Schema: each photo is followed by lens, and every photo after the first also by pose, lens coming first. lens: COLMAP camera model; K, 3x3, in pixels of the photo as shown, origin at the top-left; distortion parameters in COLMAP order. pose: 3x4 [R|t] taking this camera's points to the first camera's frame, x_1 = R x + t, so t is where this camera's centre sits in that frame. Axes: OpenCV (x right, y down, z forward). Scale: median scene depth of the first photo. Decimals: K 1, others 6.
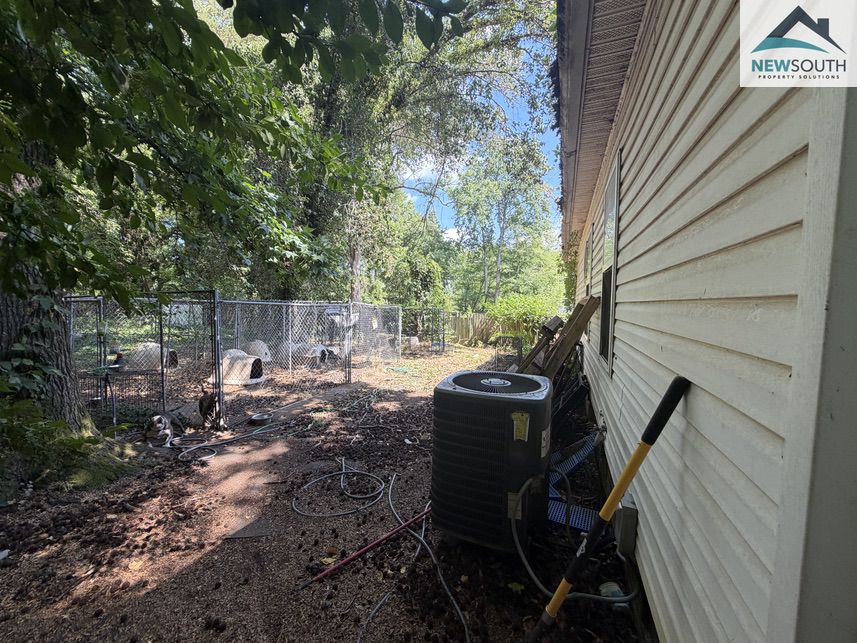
lens RADIAL K [[342.5, 0, 429.1], [0, 342.5, 321.9], [0, 0, 1]] dist [0.003141, -0.000689]
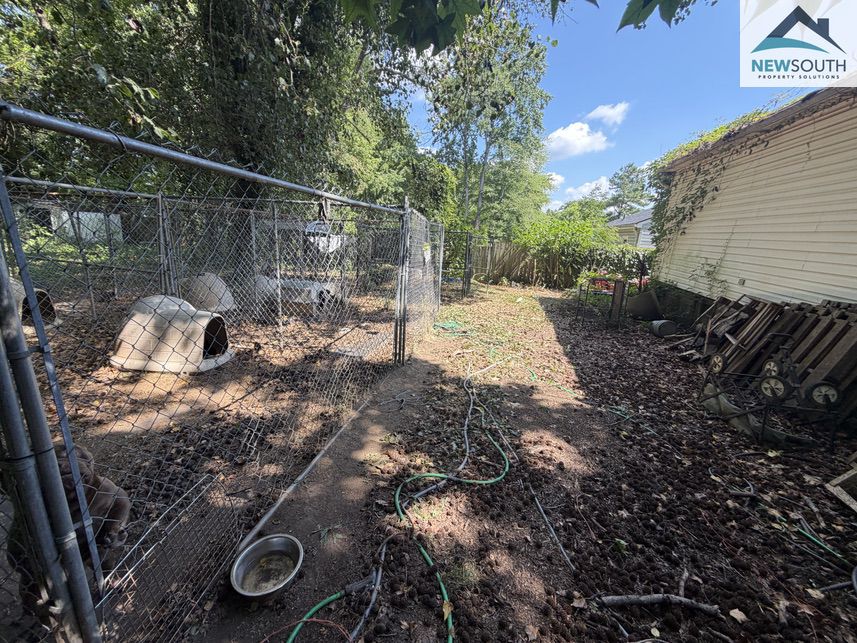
lens RADIAL K [[342.5, 0, 426.7], [0, 342.5, 325.9], [0, 0, 1]] dist [0.003141, -0.000689]
pose [[0.993625, 0.013820, 0.111888, -0.268956], [-0.037904, 0.975635, 0.216099, 0.001769], [-0.106176, -0.218962, 0.969939, 0.515721]]
